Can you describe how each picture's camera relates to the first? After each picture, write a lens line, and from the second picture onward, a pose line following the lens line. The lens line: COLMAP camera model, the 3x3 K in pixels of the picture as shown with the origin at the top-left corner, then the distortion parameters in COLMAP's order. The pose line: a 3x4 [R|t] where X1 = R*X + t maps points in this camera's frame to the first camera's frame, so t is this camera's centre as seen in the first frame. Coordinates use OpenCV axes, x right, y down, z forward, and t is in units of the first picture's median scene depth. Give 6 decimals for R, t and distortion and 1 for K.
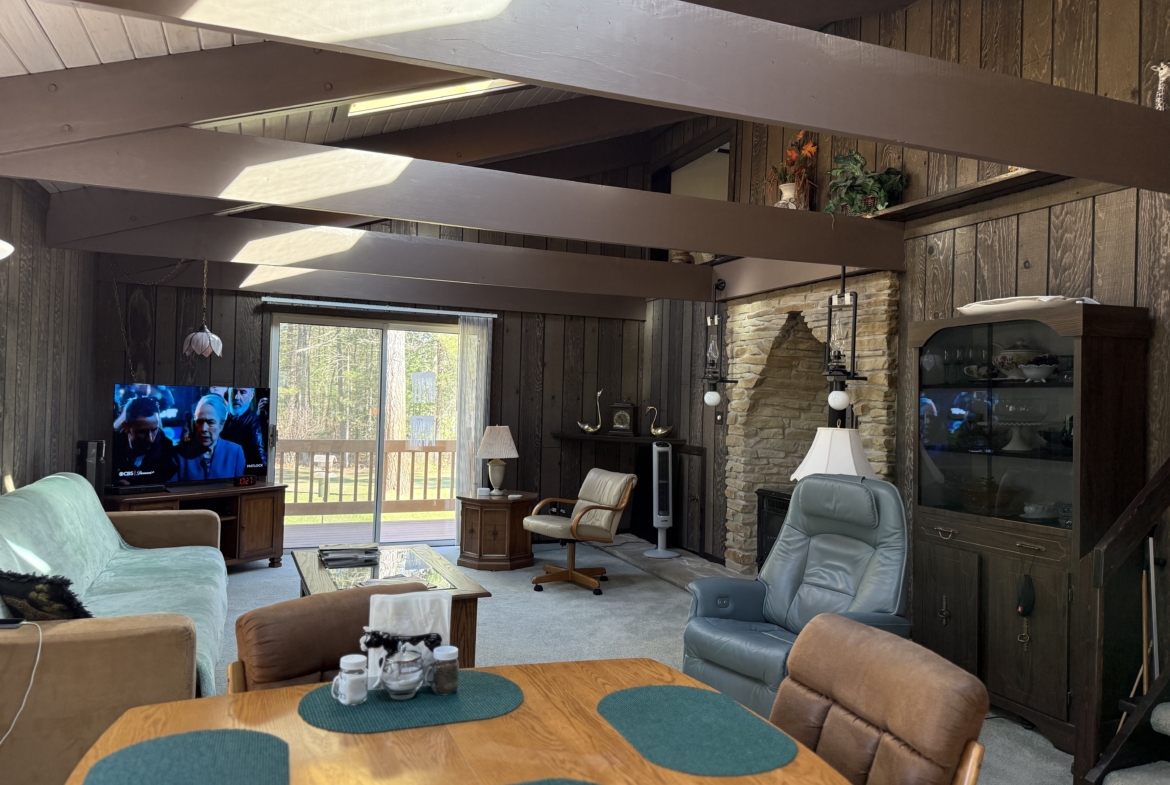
lens RADIAL K [[824.7, 0, 585.0], [0, 824.7, 392.5], [0, 0, 1]] dist [0.135457, -0.218078]
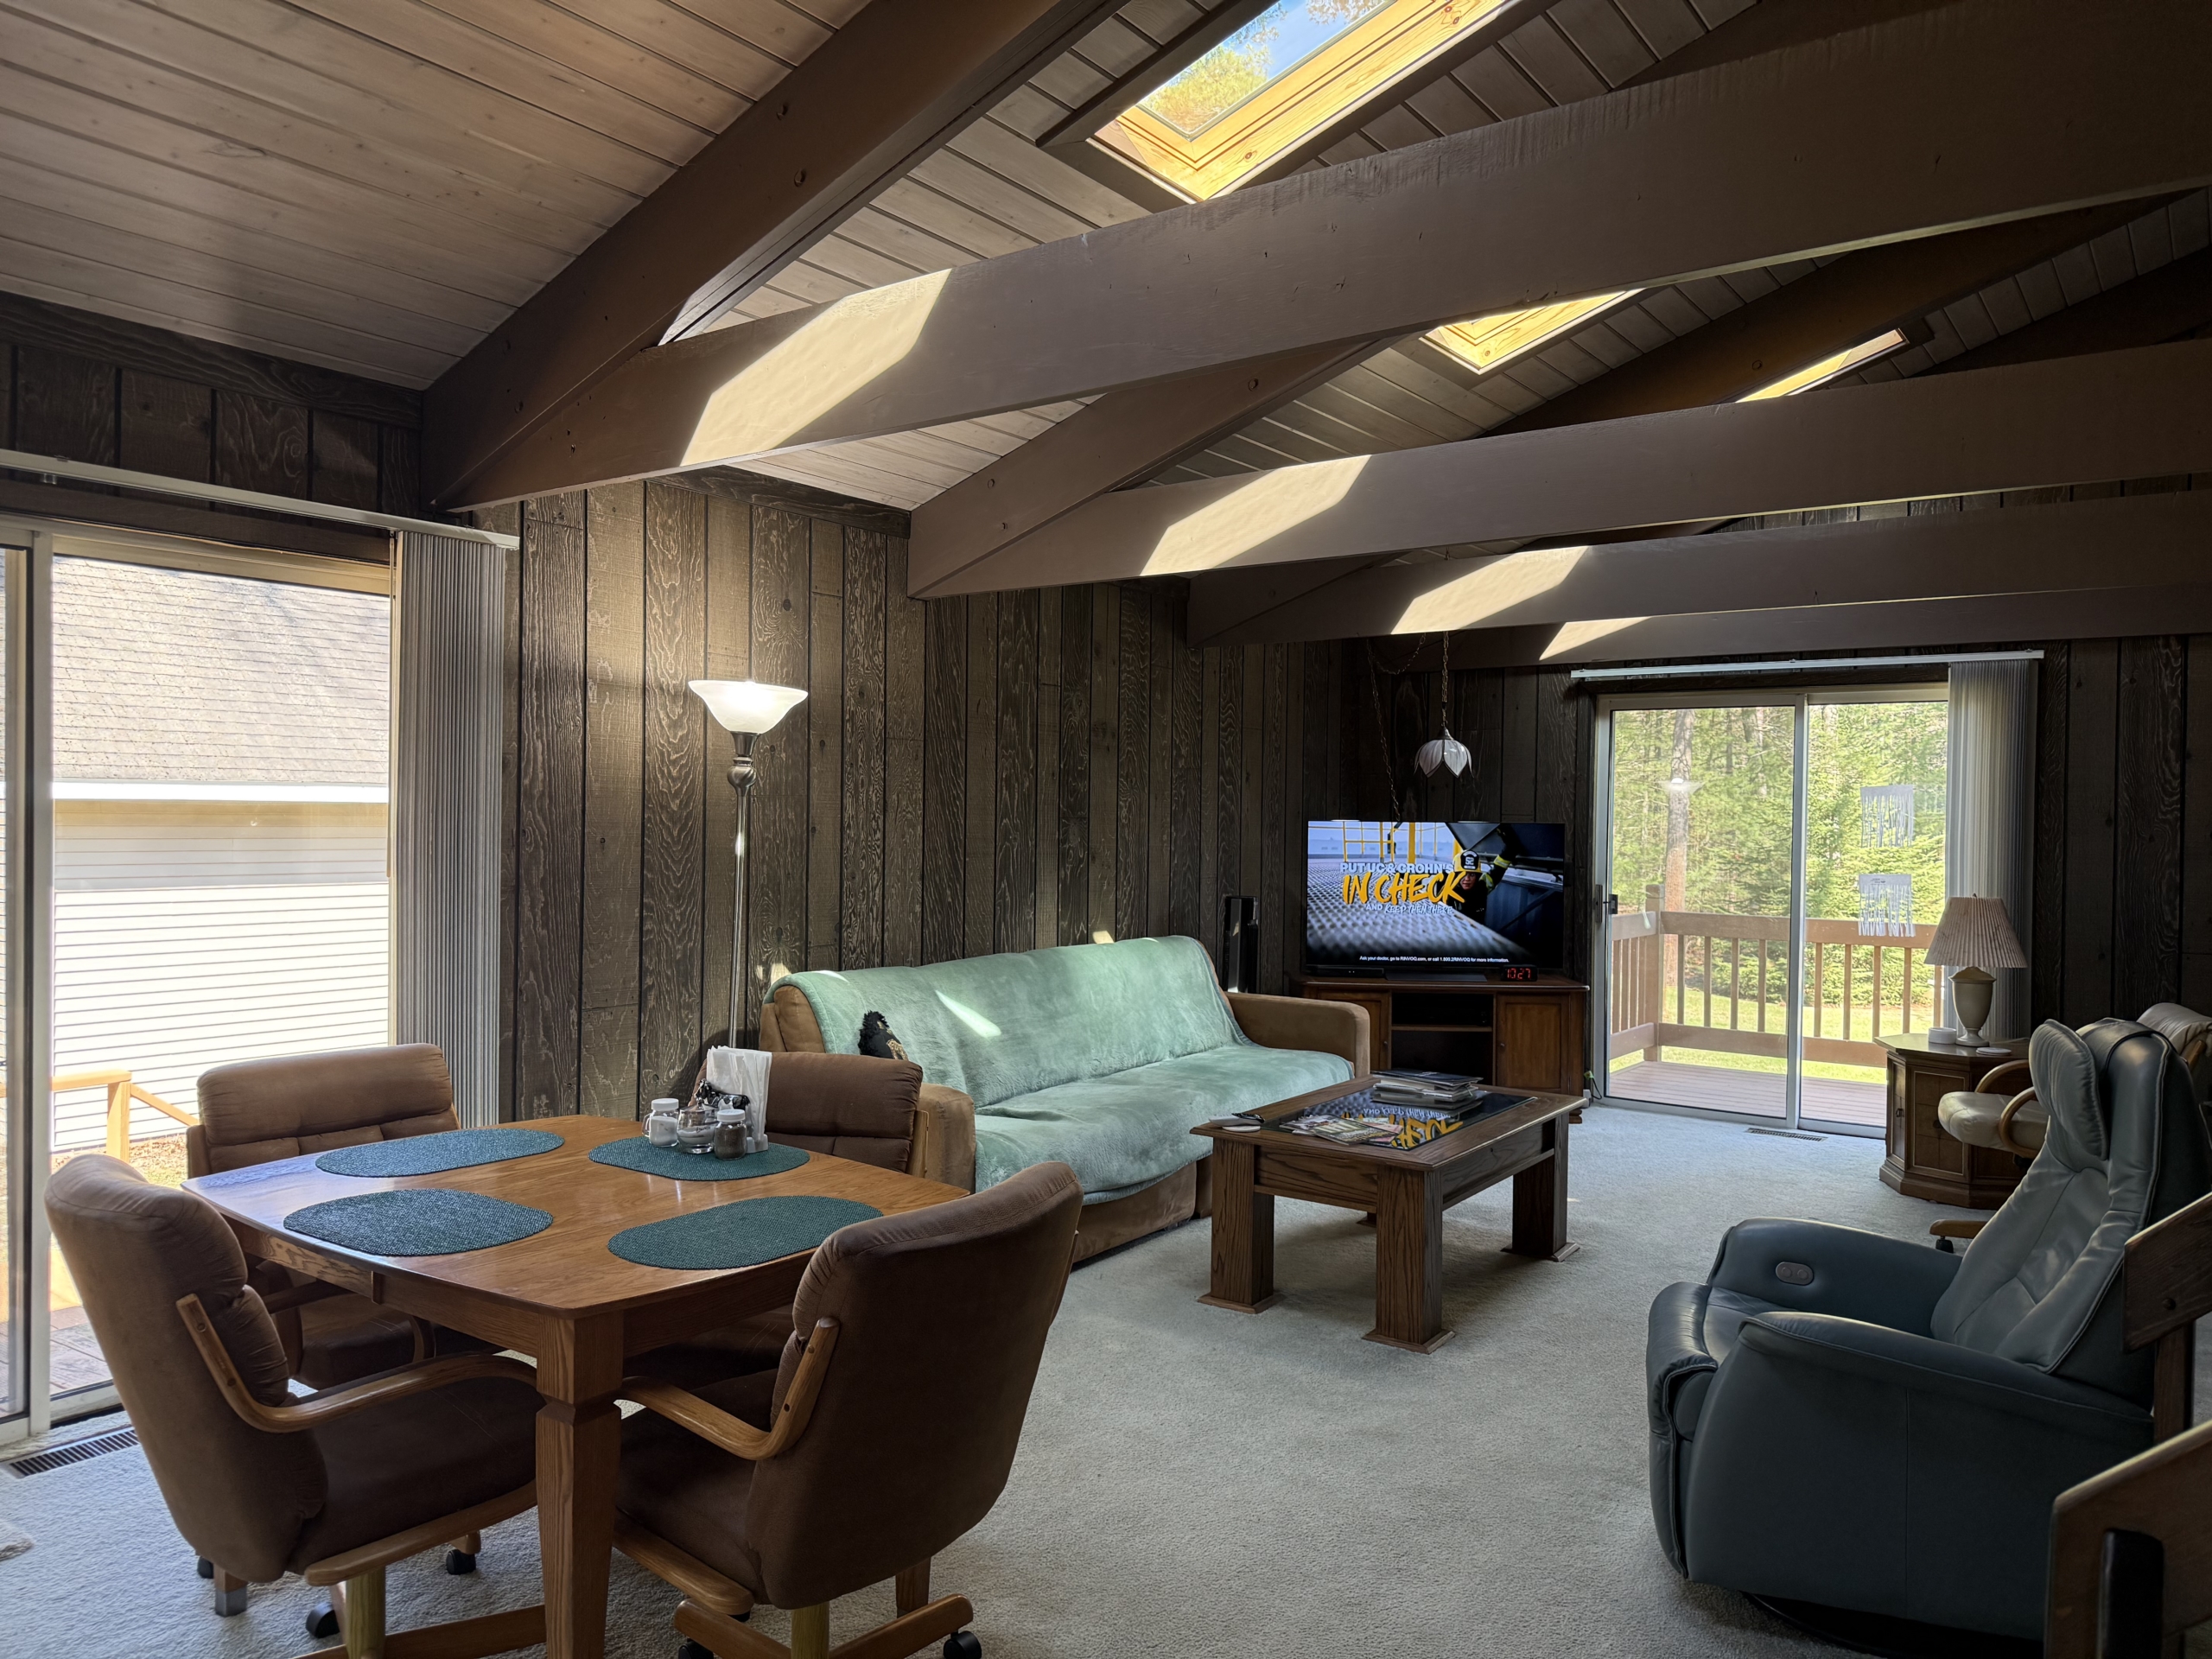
lens RADIAL K [[1568.6, 0, 1111.4], [0, 1568.6, 833.9], [0, 0, 1]] dist [0.106262, -0.130523]
pose [[0.536543, -0.010479, -0.843808, 0.437294], [0.009905, 0.999932, -0.006119, 0.006726], [0.843815, -0.005075, 0.536610, 0.126898]]
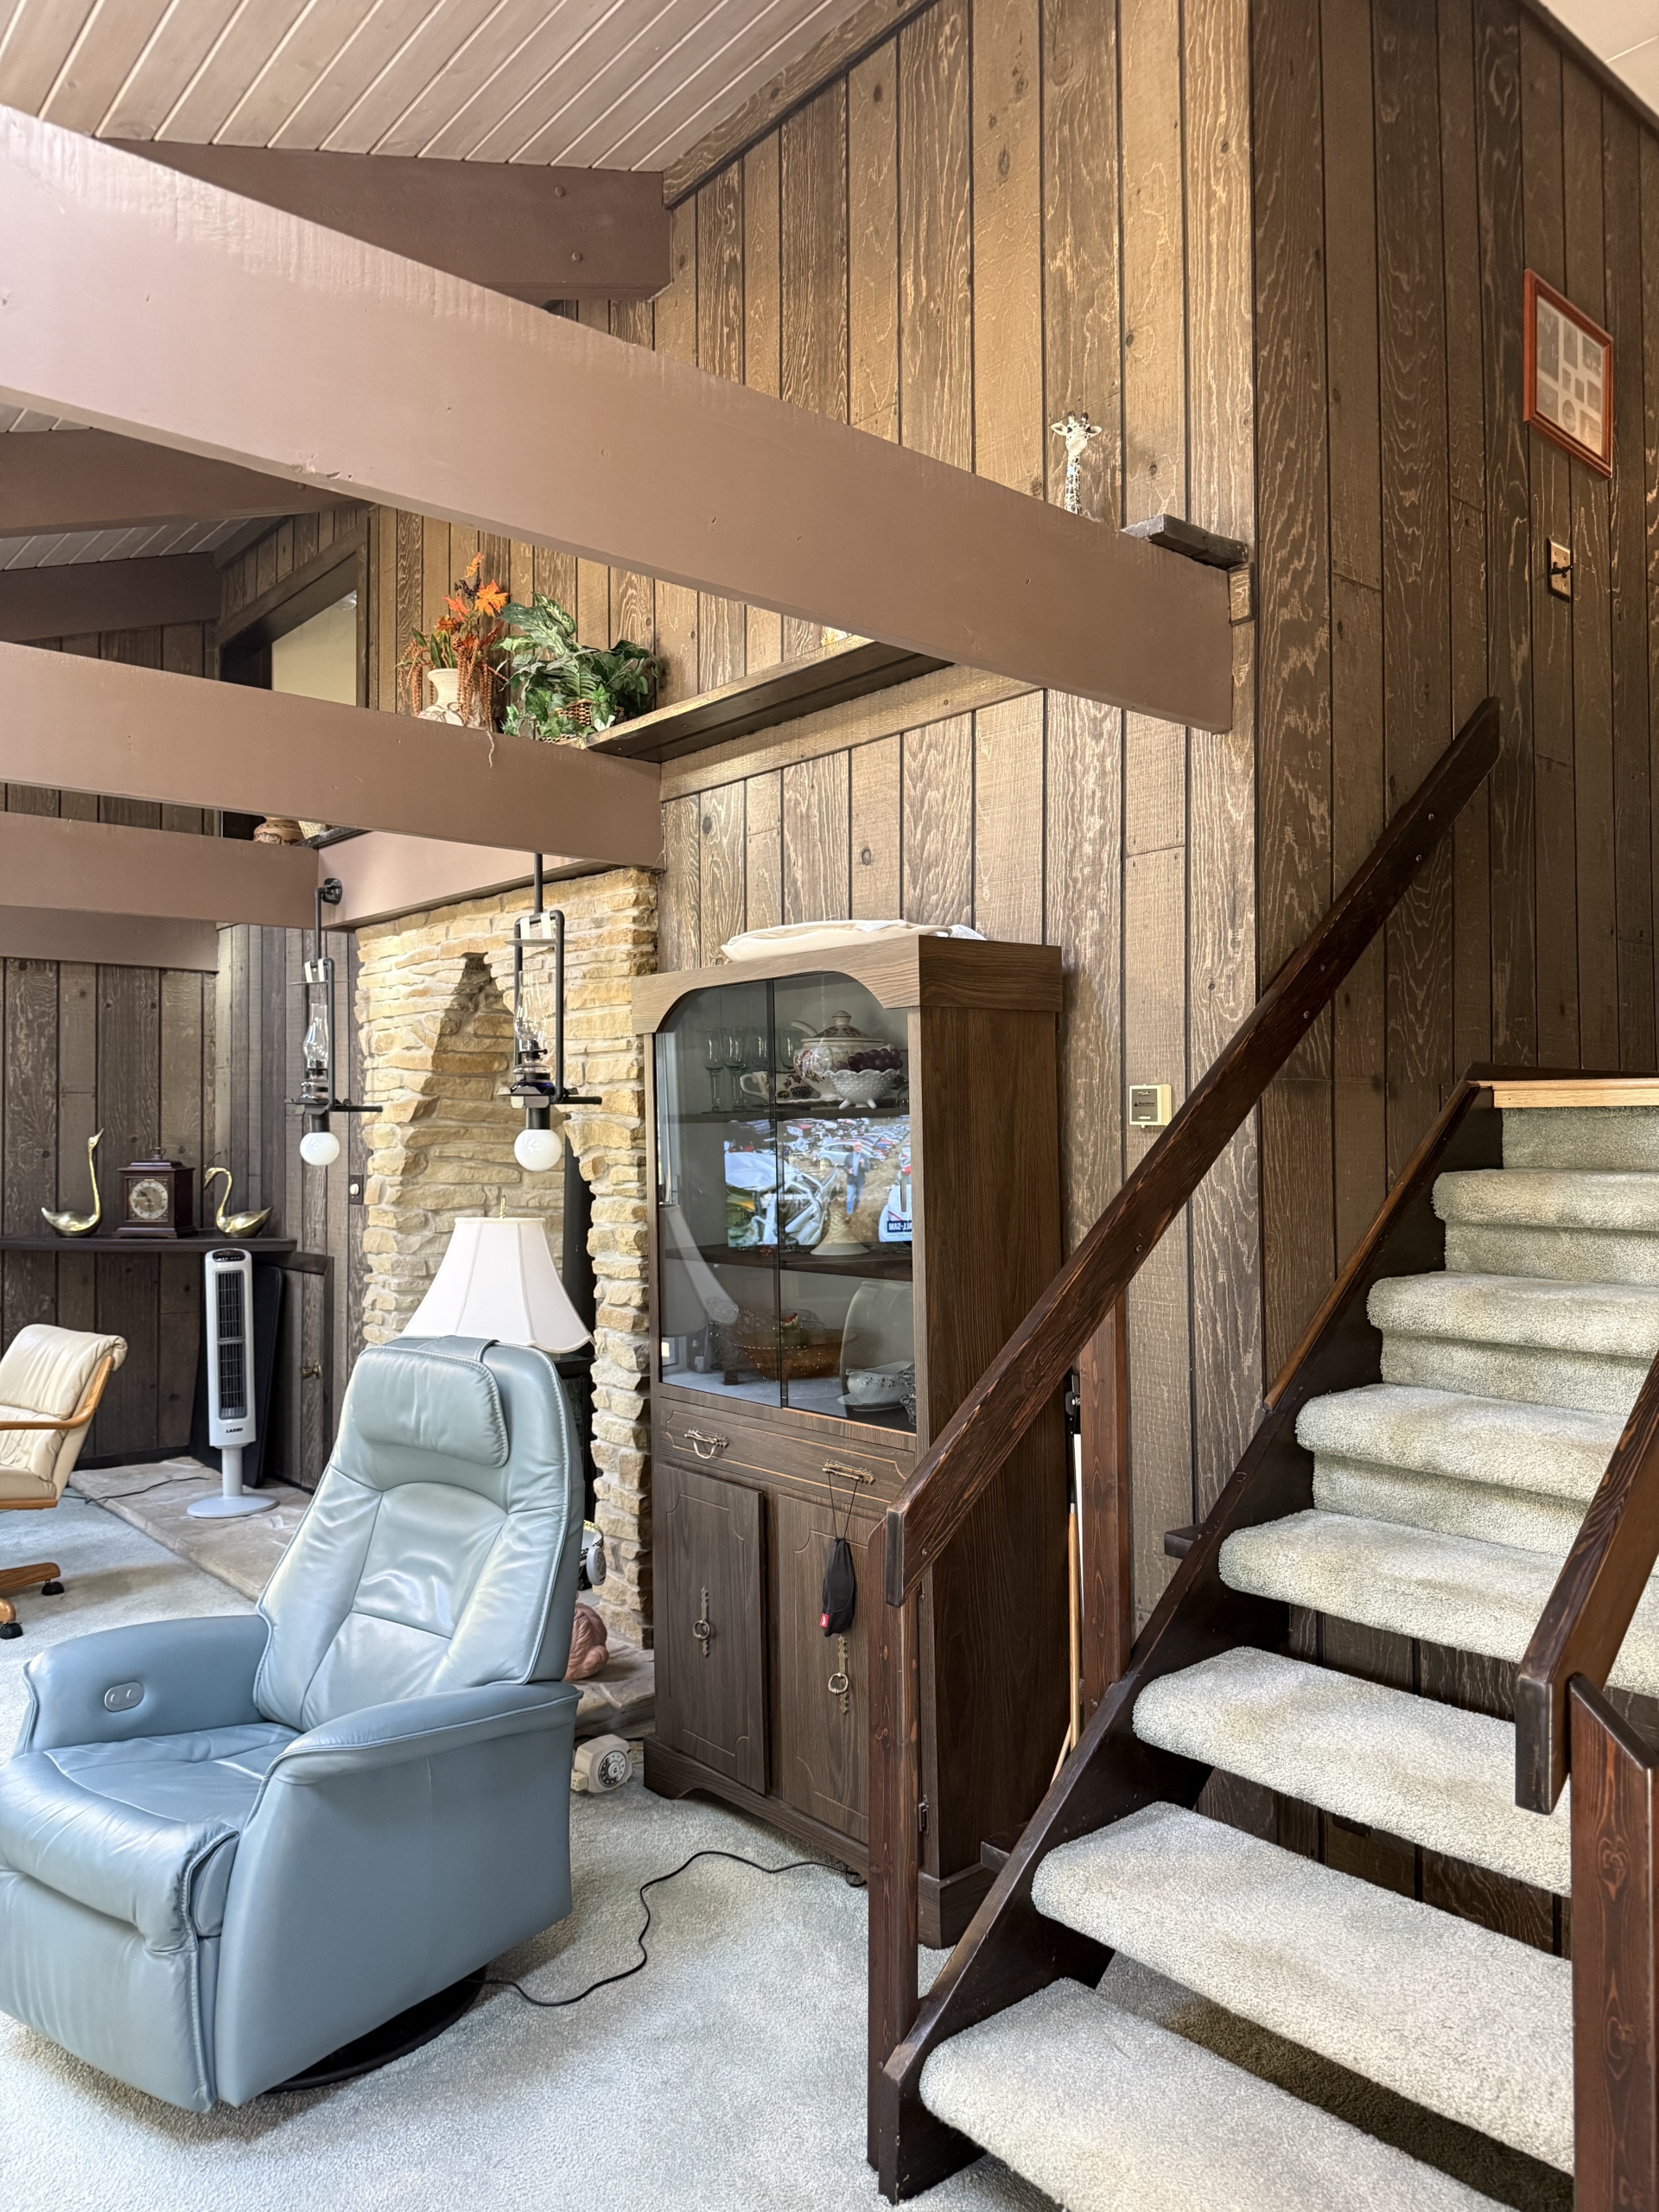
lens RADIAL K [[1555.9, 0, 825.3], [0, 1555.9, 1100.5], [0, 0, 1]] dist [0.204724, -0.420025]
pose [[0.950361, -0.024519, 0.310182, 0.154574], [0.027105, 0.999624, -0.004032, -0.007971], [-0.309966, 0.012240, 0.950669, 0.116904]]
